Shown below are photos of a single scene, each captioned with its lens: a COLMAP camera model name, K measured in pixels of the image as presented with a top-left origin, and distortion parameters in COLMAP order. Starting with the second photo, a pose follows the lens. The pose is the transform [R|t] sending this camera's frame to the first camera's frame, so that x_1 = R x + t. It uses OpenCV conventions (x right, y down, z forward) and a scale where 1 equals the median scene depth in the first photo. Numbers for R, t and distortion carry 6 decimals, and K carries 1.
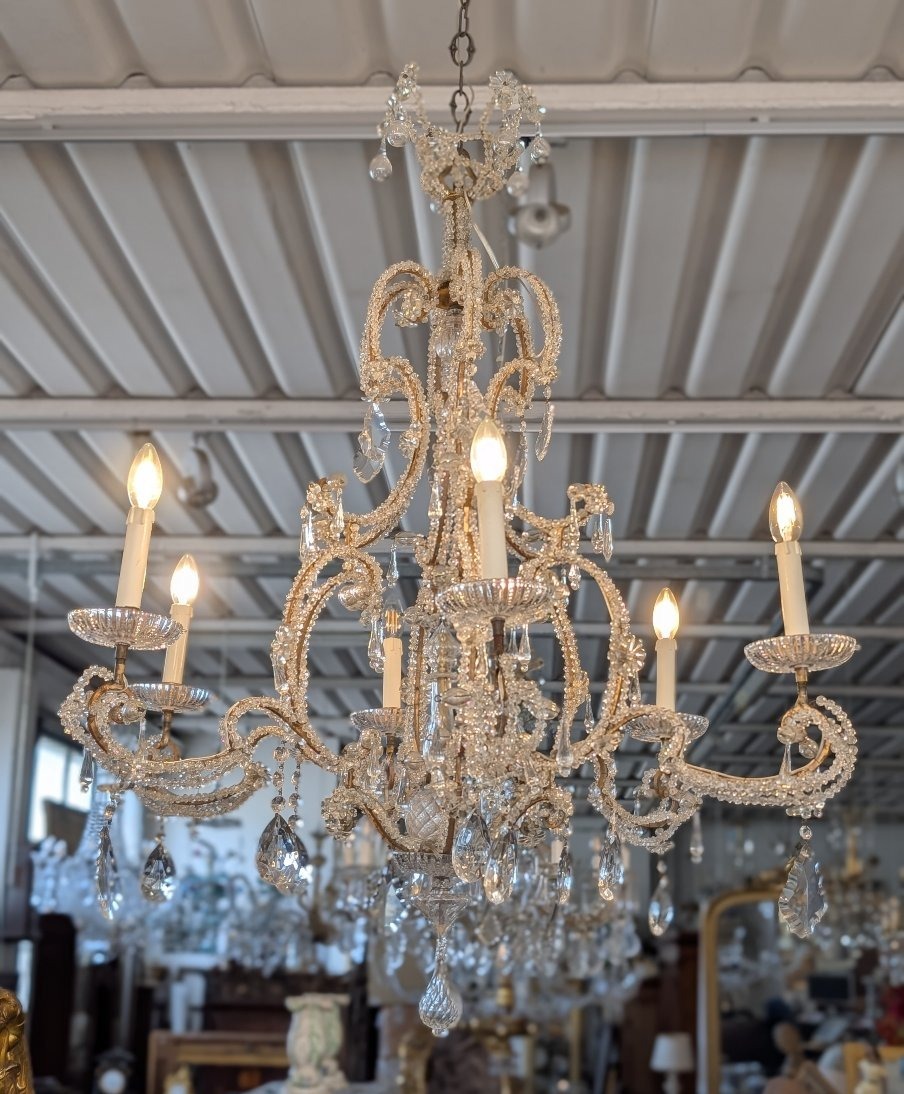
lens RADIAL K [[1709.9, 0, 452.0], [0, 1709.9, 547.0], [0, 0, 1]] dist [0.045187, 0.088734]
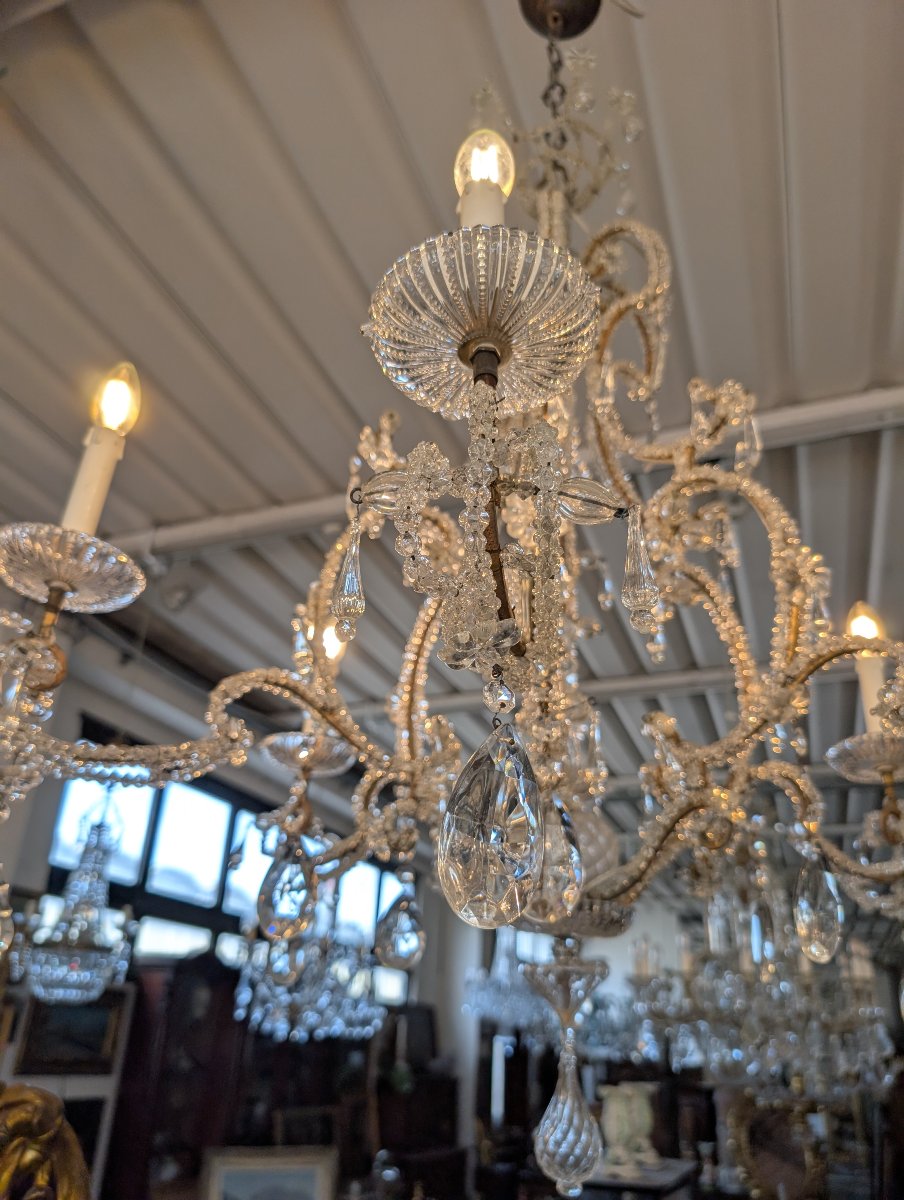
lens RADIAL K [[881.0, 0, 449.7], [0, 881.0, 608.9], [0, 0, 1]] dist [-0.010706, -0.001805]
pose [[0.949619, -0.120514, -0.289311, 0.033456], [0.051103, 0.970300, -0.236446, 0.070949], [0.309213, 0.209748, 0.927574, 0.305080]]
